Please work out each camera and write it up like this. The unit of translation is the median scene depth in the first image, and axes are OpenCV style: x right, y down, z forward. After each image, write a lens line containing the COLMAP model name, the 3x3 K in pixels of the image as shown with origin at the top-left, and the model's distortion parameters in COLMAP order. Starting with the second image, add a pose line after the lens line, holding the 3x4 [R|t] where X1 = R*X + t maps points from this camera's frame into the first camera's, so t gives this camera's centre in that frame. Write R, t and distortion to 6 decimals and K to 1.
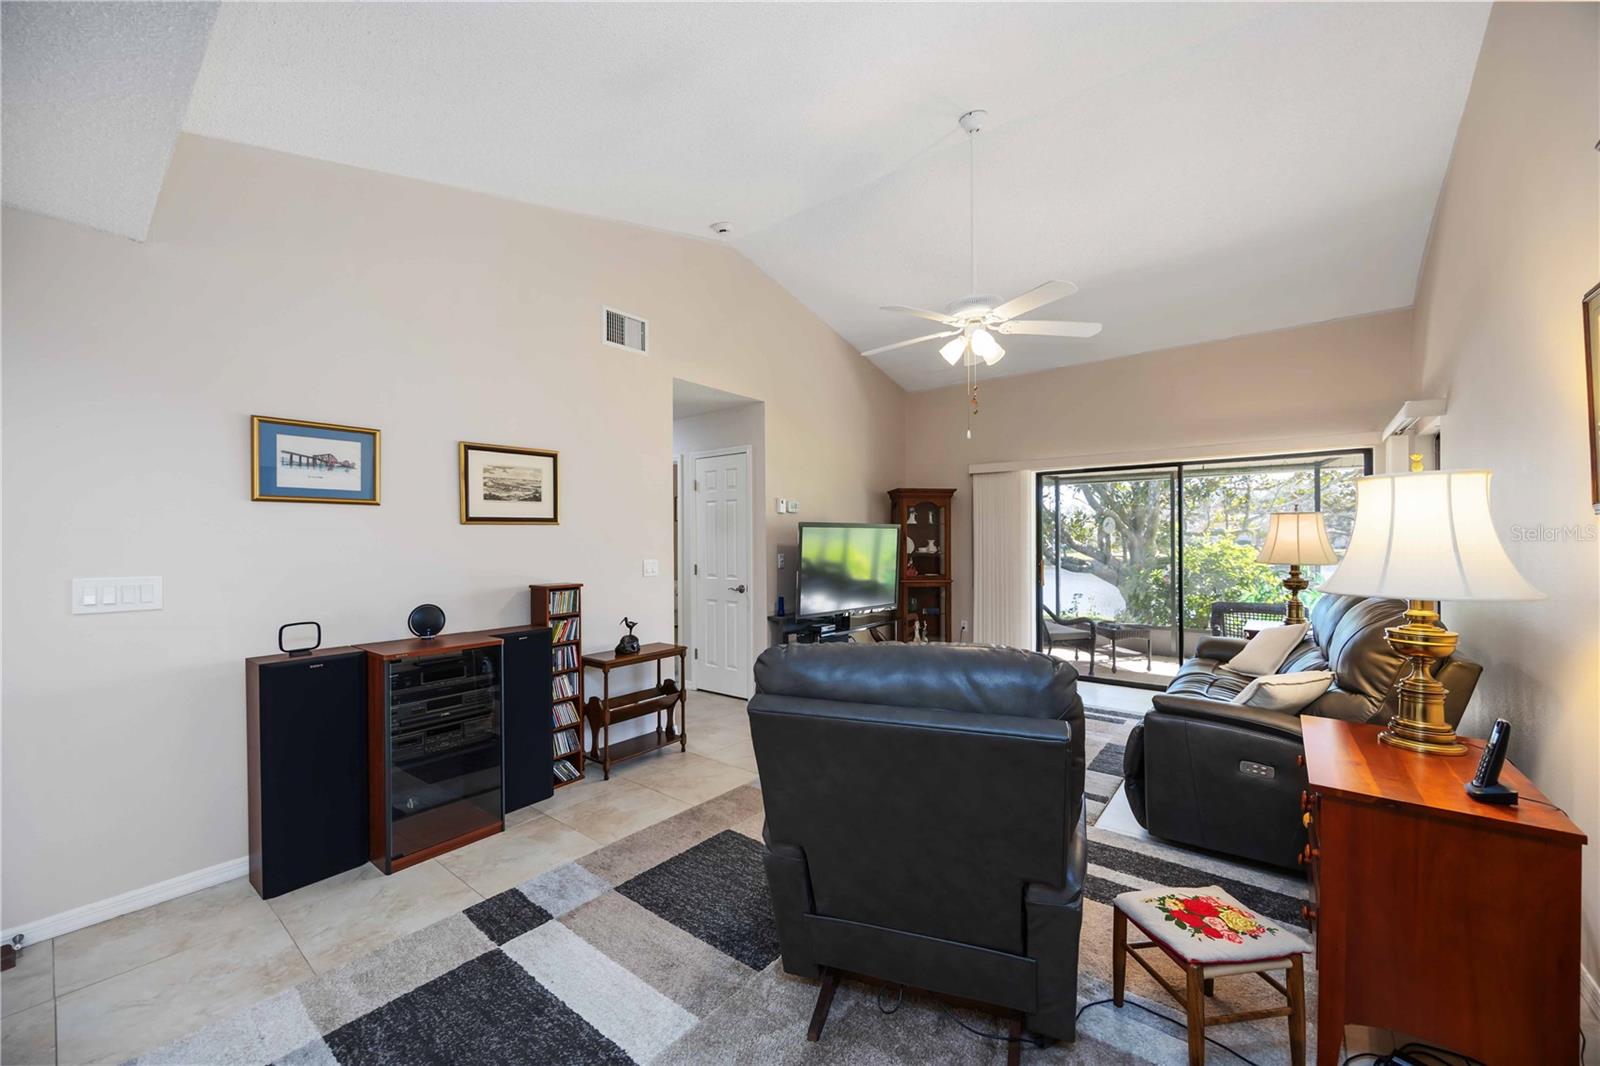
lens RADIAL K [[613.8, 0, 802.7], [0, 613.8, 537.8], [0, 0, 1]] dist [-0.000089, -0.000040]
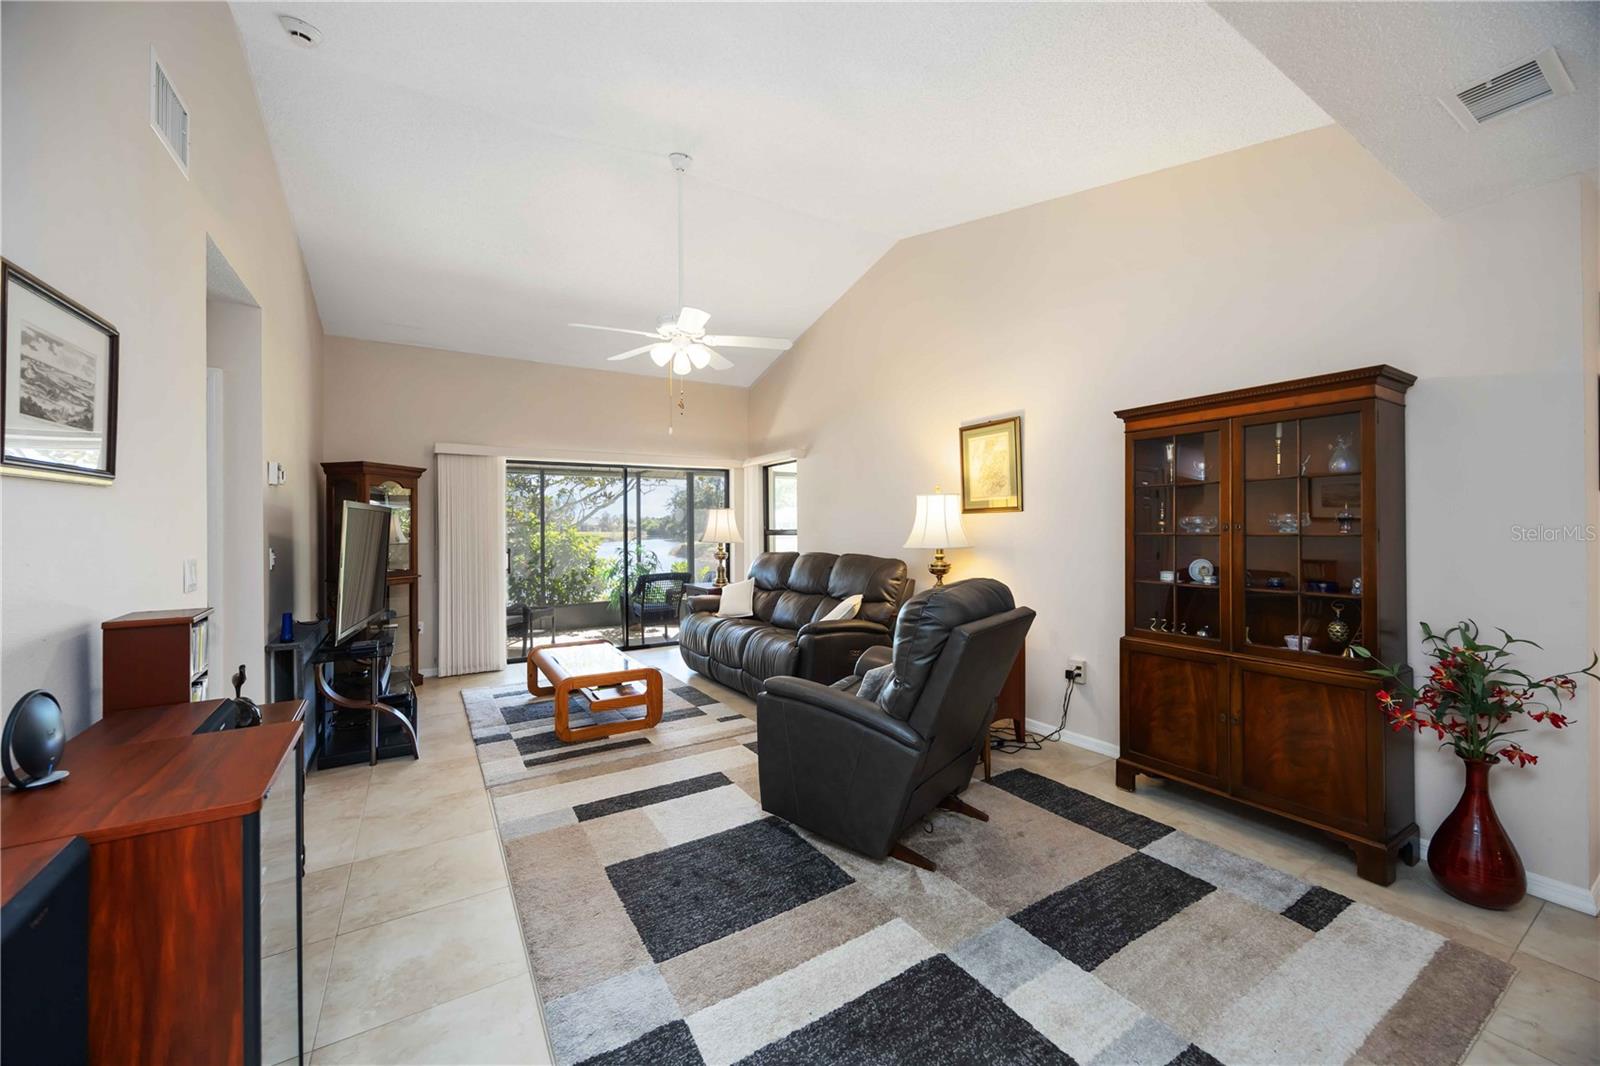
lens RADIAL K [[606.8, 0, 804.1], [0, 606.8, 518.0], [0, 0, 1]] dist [0.000731, 0.000107]
pose [[0.333876, 0.015141, 0.942495, -0.673199], [0.003972, 0.999840, -0.017470, 0.012209], [-0.942609, 0.009576, 0.333762, 0.381927]]
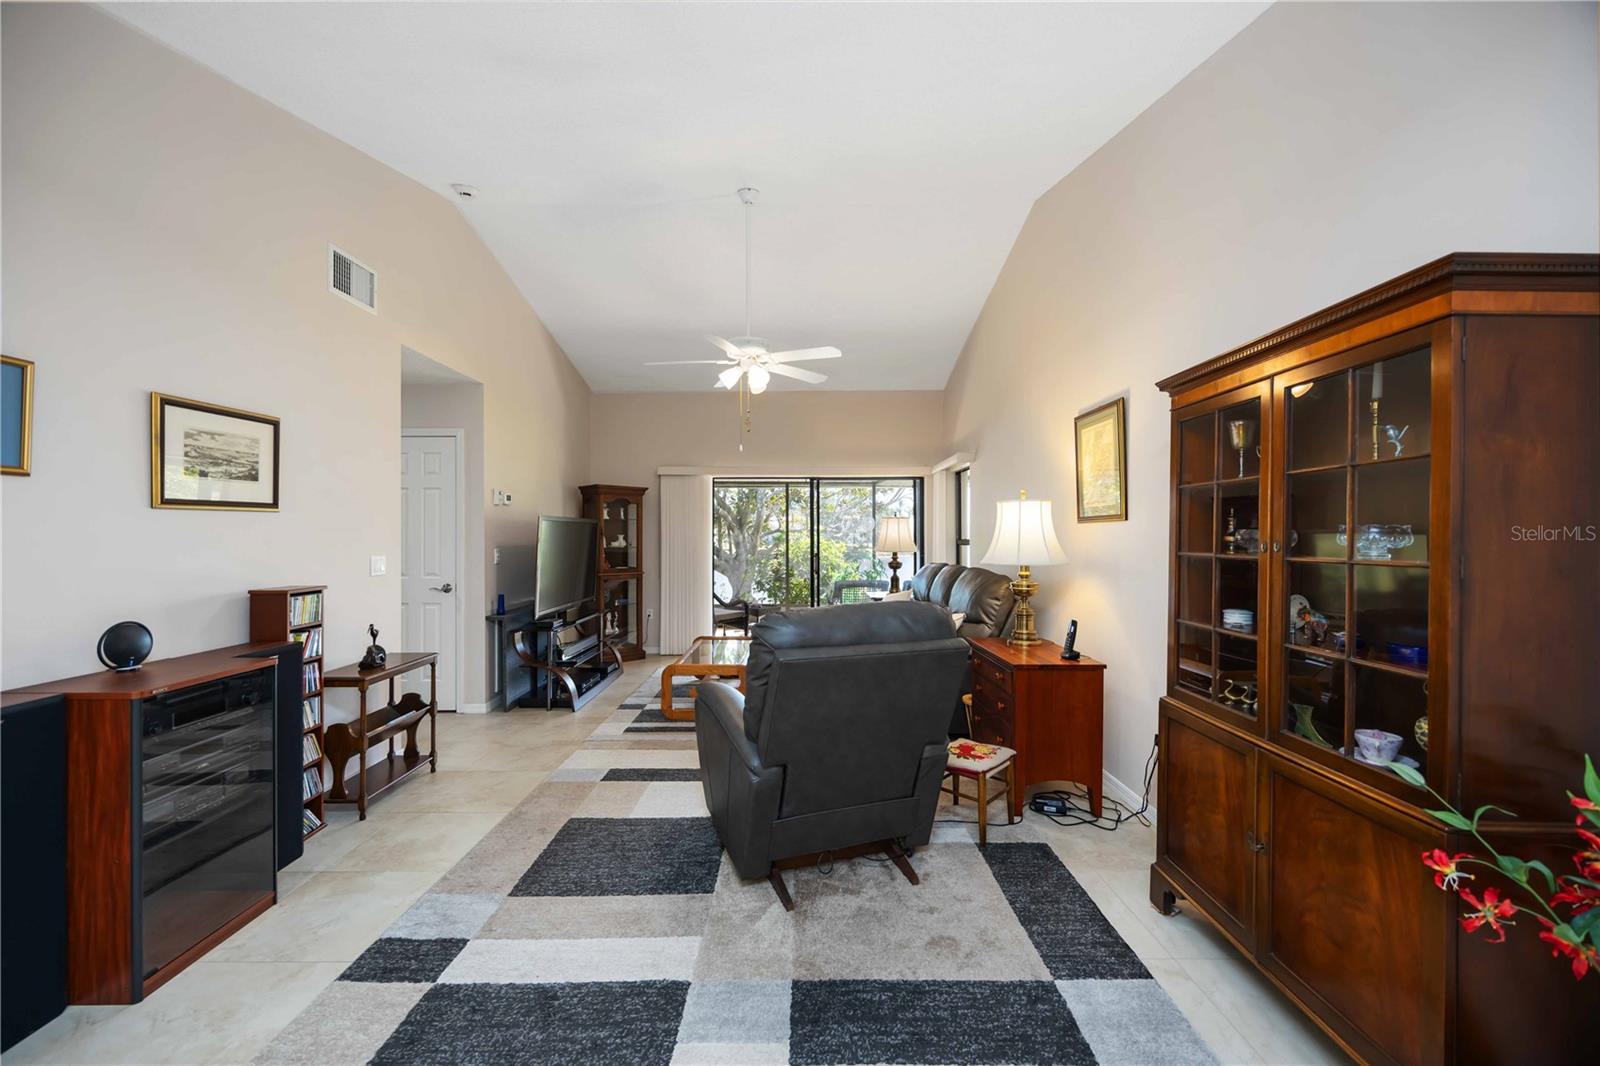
lens RADIAL K [[607.6, 0, 802.5], [0, 607.6, 529.6], [0, 0, 1]] dist [0.000638, 0.000133]
pose [[0.780730, 0.009455, 0.624798, -0.373854], [-0.004784, 0.999947, -0.009154, 0.005112], [-0.624851, 0.004158, 0.780733, -0.019886]]
